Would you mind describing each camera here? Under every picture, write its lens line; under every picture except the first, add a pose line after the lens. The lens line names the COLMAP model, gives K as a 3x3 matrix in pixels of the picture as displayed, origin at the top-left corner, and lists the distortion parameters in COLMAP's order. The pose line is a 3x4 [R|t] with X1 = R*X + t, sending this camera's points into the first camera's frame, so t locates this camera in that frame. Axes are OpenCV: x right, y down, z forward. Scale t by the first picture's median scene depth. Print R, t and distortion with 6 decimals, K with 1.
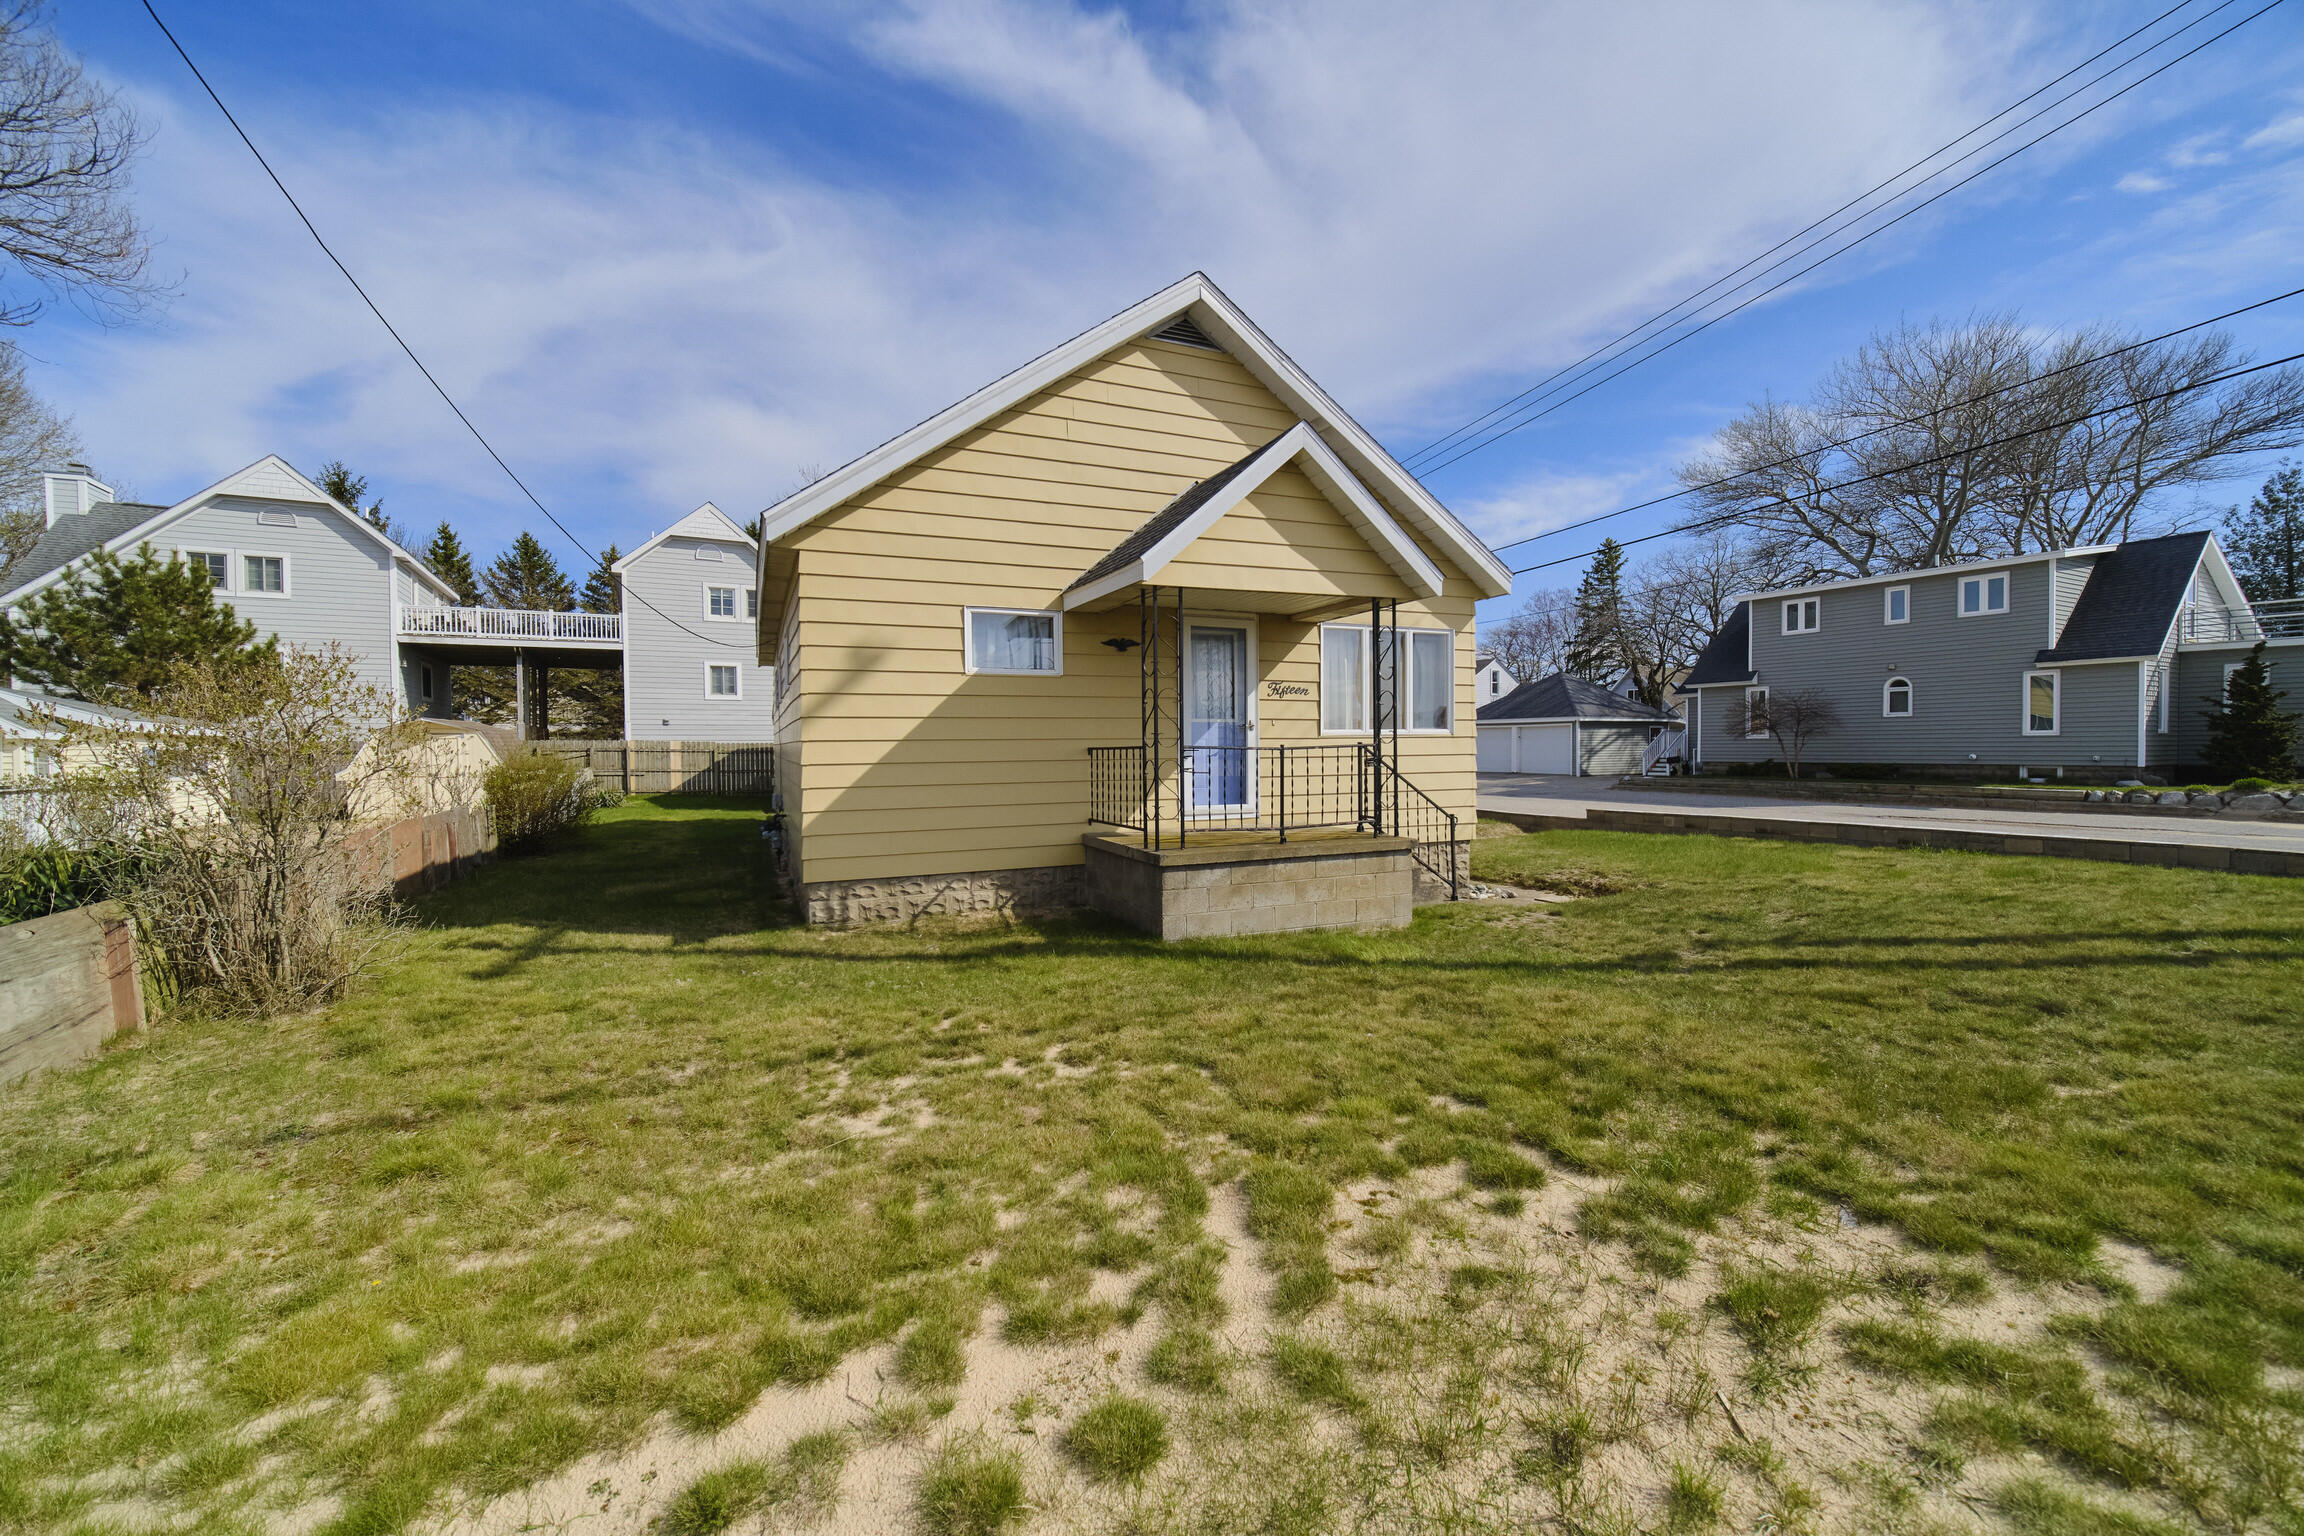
lens RADIAL K [[953.3, 0, 1161.3], [0, 953.3, 771.0], [0, 0, 1]] dist [-0.002301, 0.000465]
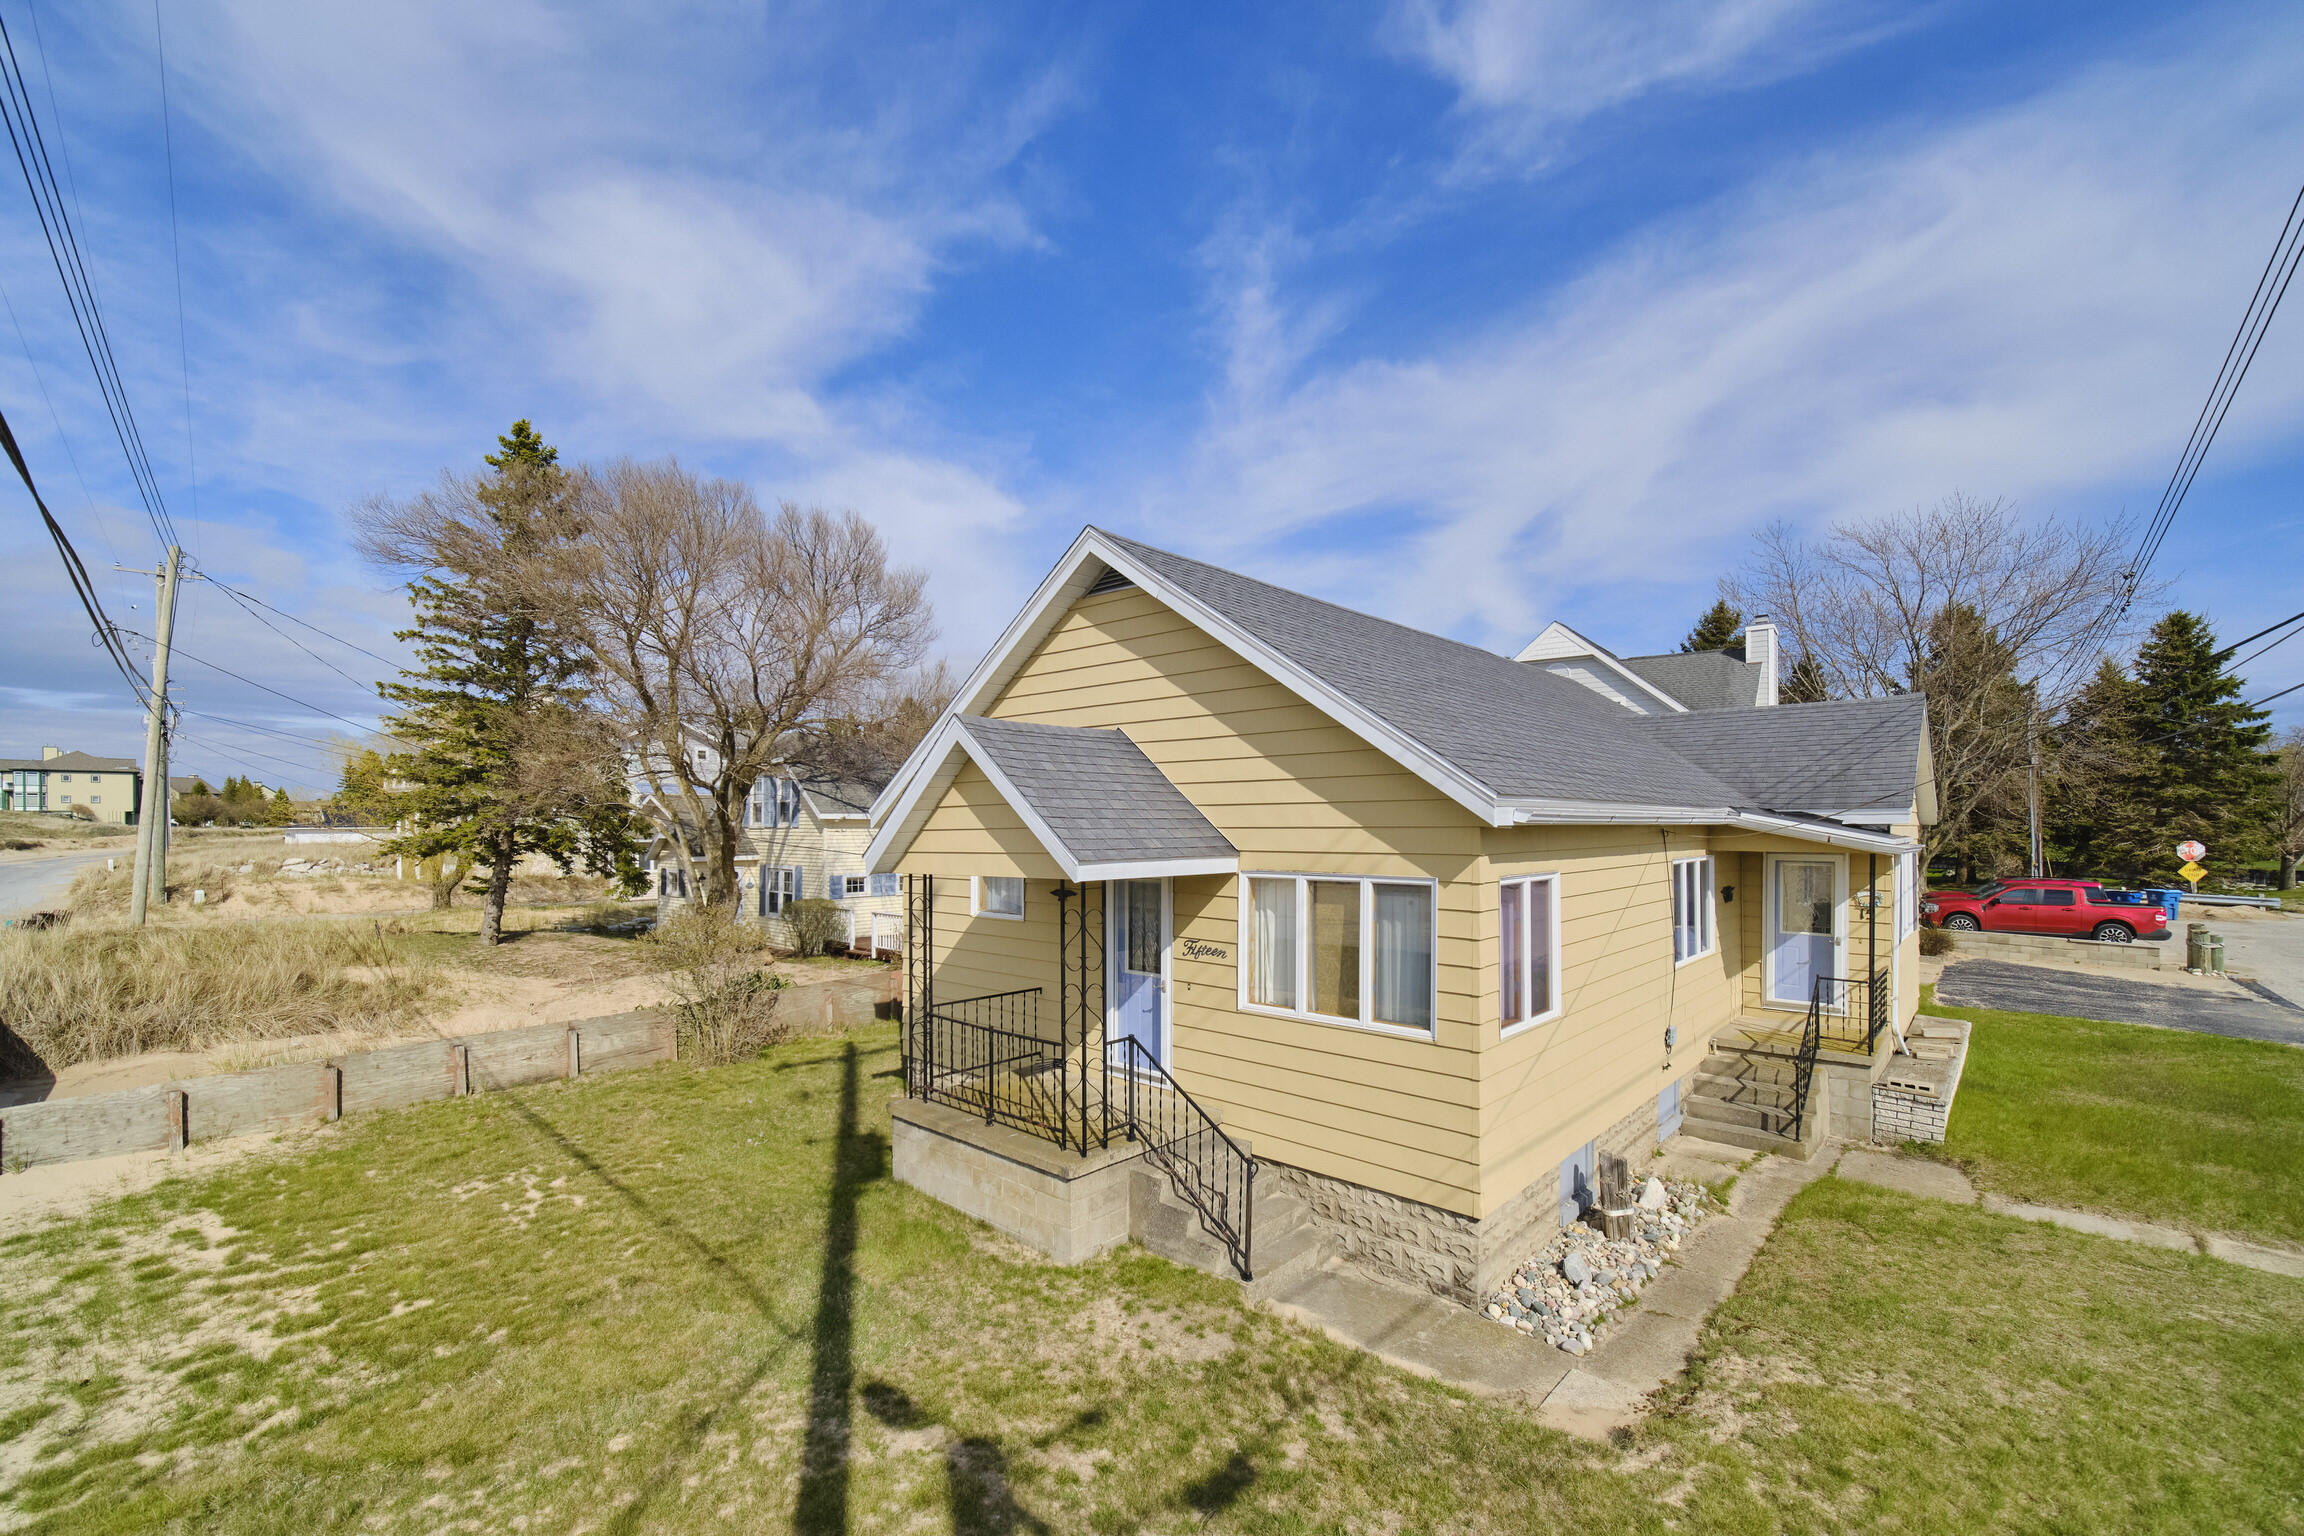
lens RADIAL K [[975.9, 0, 1134.4], [0, 975.9, 754.9], [0, 0, 1]] dist [-0.039135, 0.012665]
pose [[0.371234, -0.049008, -0.927245, 1.045522], [-0.017557, 0.998057, -0.059780, -0.232339], [0.928373, 0.038472, 0.369653, 0.682516]]
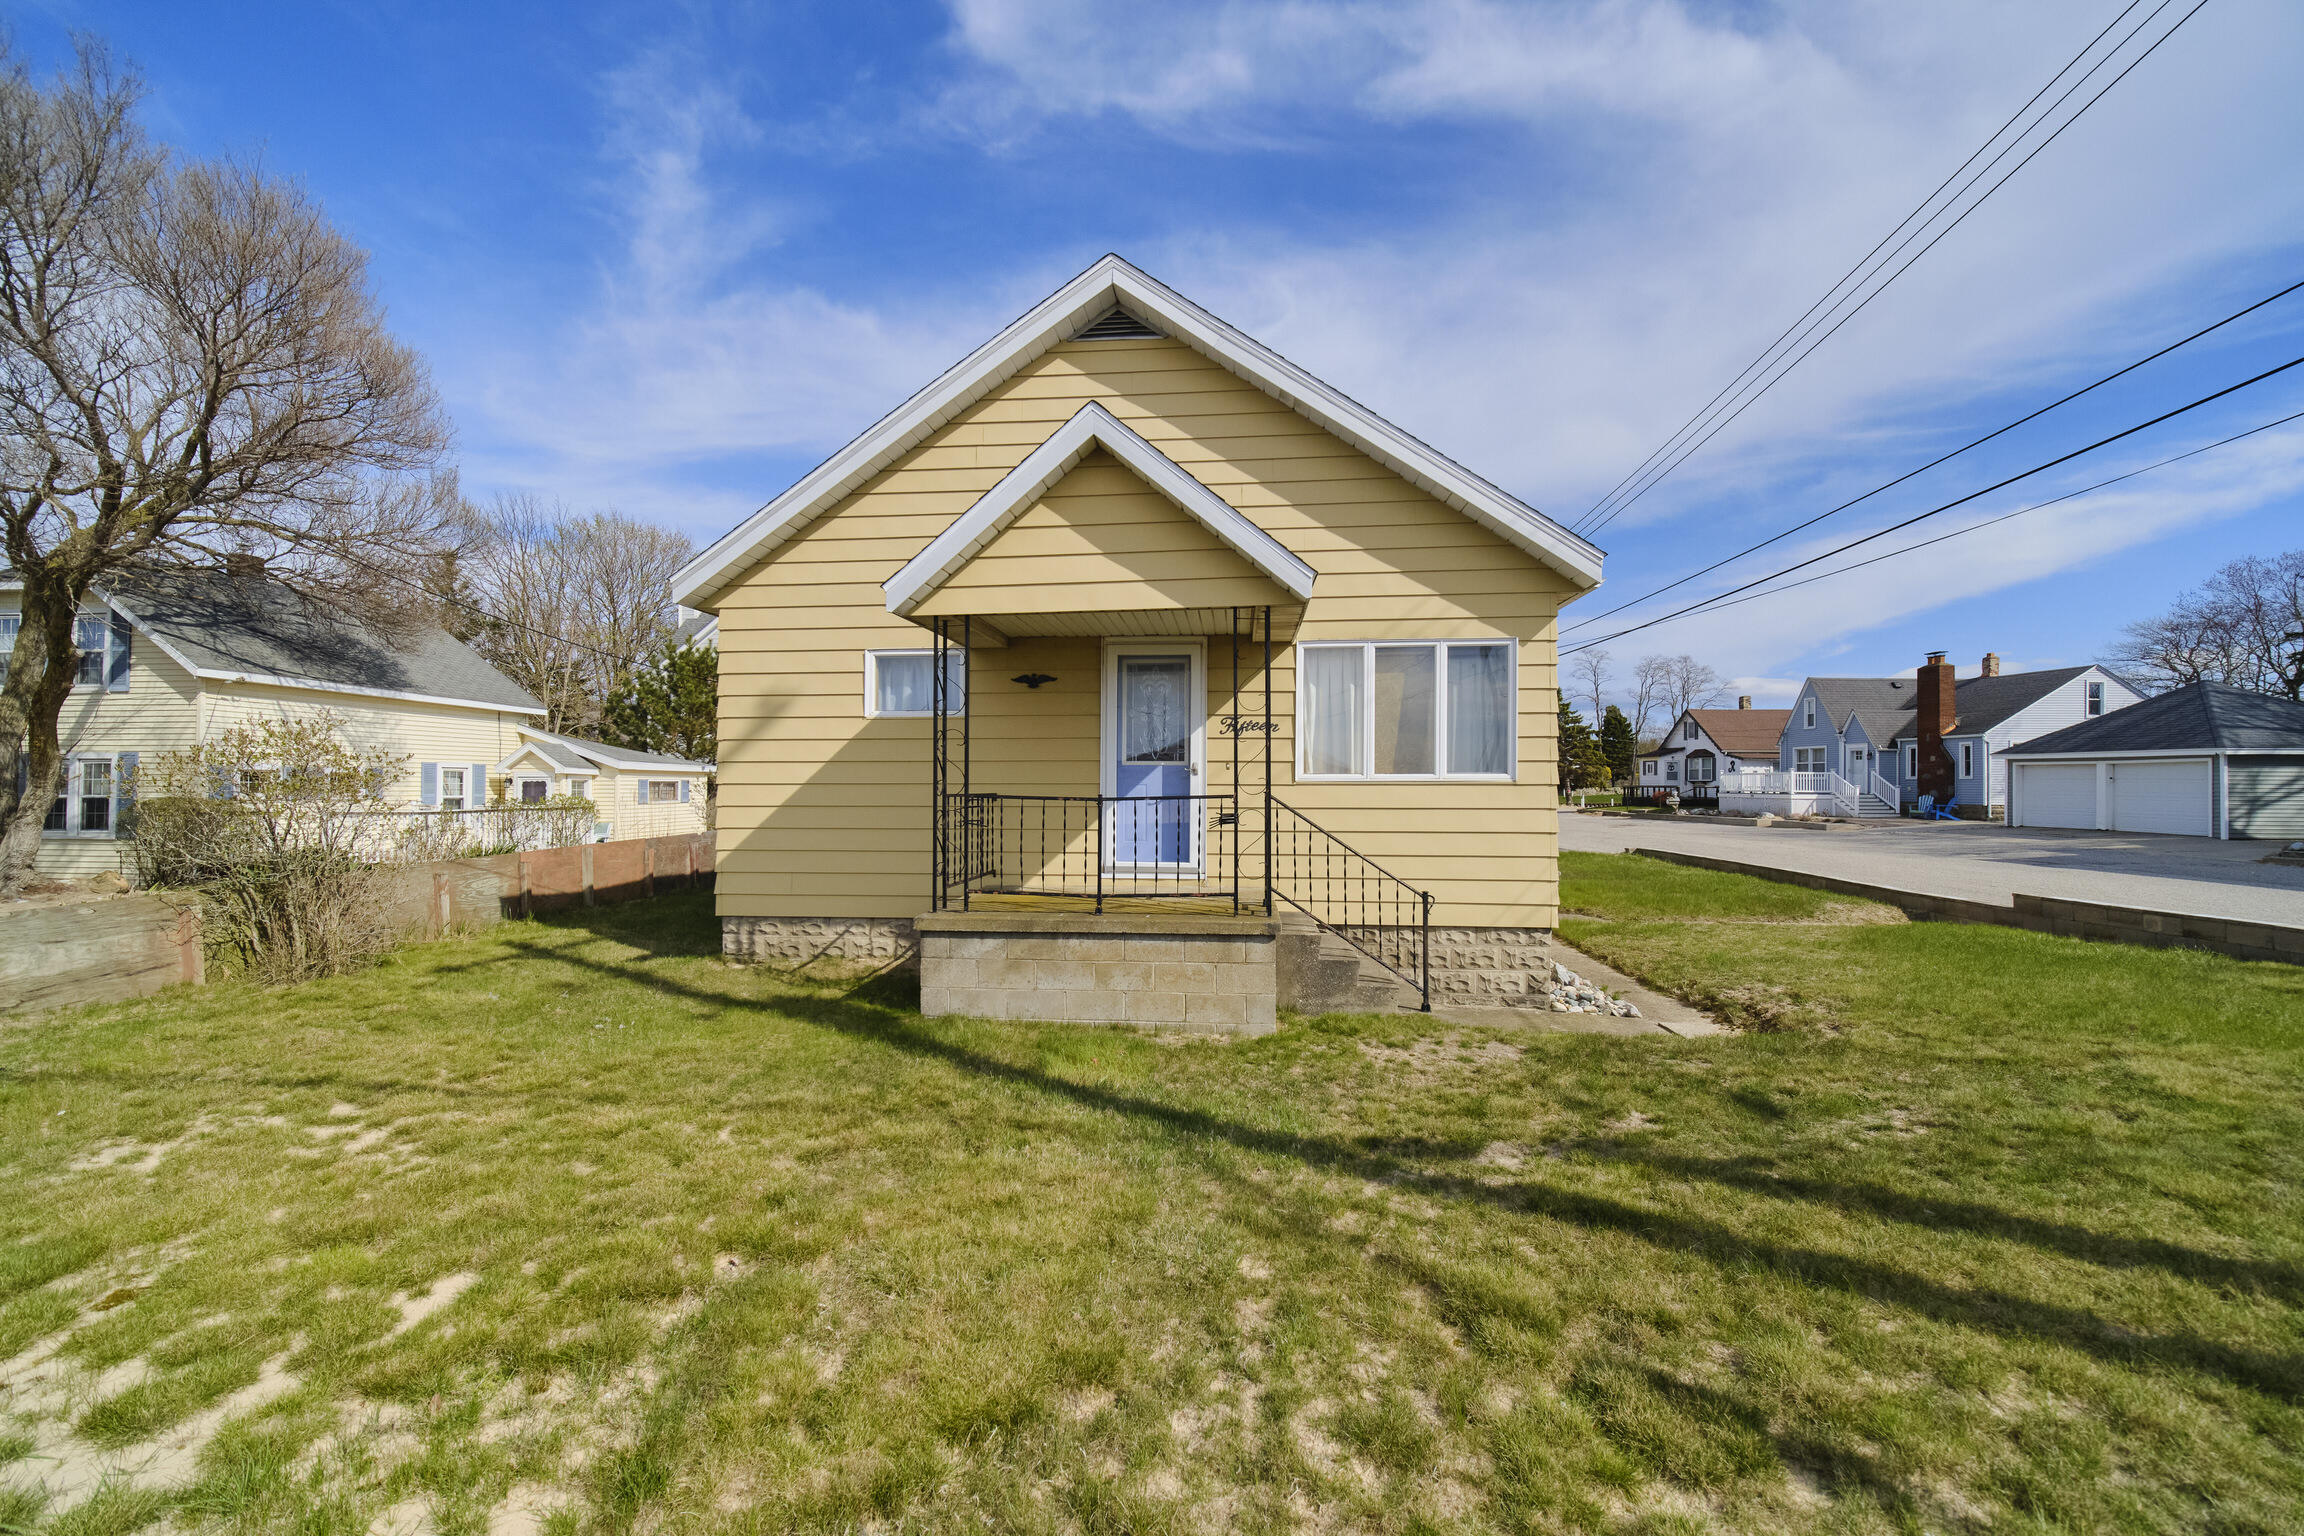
lens RADIAL K [[952.2, 0, 1154.5], [0, 952.2, 781.4], [0, 0, 1]] dist [-0.000892, -0.000212]
pose [[0.864239, 0.010030, -0.502982, 0.531805], [-0.022533, 0.999570, -0.018785, -0.022616], [0.502577, 0.027569, 0.864093, 0.283144]]
